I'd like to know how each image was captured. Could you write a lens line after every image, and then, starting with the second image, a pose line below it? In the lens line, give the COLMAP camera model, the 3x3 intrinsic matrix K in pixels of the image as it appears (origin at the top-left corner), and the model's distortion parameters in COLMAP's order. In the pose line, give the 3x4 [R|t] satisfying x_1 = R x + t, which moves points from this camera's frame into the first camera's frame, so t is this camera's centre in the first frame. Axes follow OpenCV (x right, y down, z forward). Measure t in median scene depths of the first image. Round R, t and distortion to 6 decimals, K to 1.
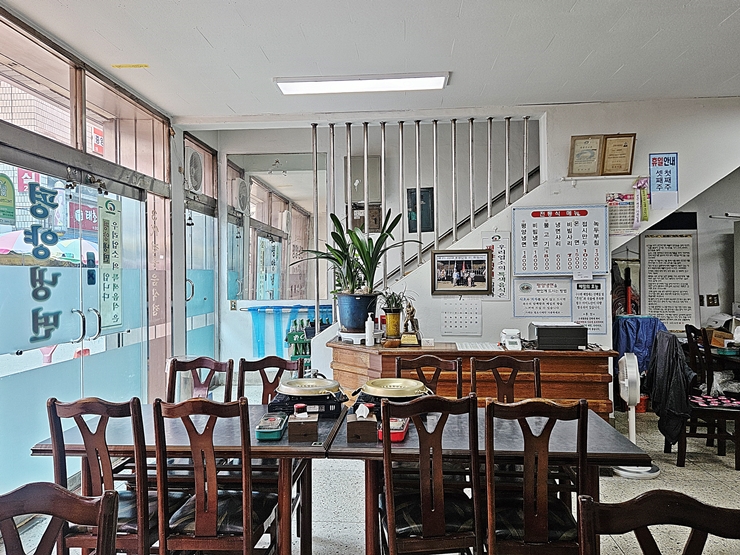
lens RADIAL K [[493.6, 0, 367.7], [0, 493.6, 276.1], [0, 0, 1]] dist [0.031637, -0.000455]
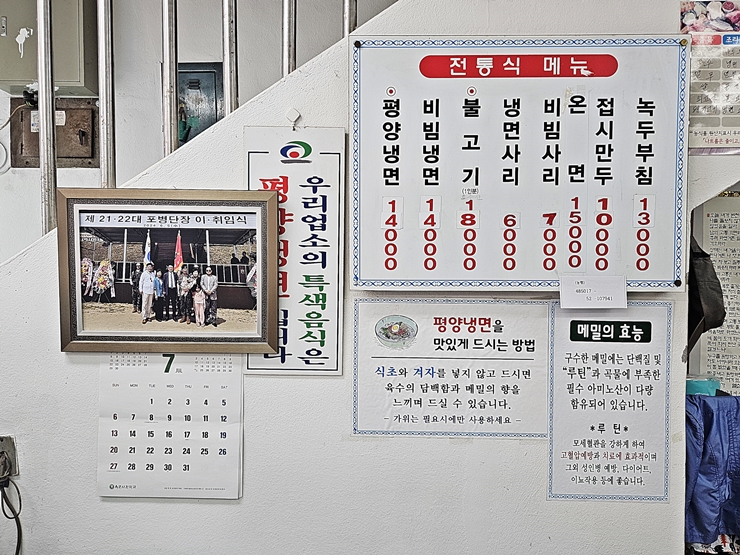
lens RADIAL K [[493.6, 0, 371.1], [0, 493.6, 278.5], [0, 0, 1]] dist [0.031637, -0.000455]
pose [[0.995814, 0.018535, 0.089500, 0.279664], [-0.020344, 0.999606, 0.019337, -0.012030], [-0.089107, -0.021077, 0.995799, 0.722772]]
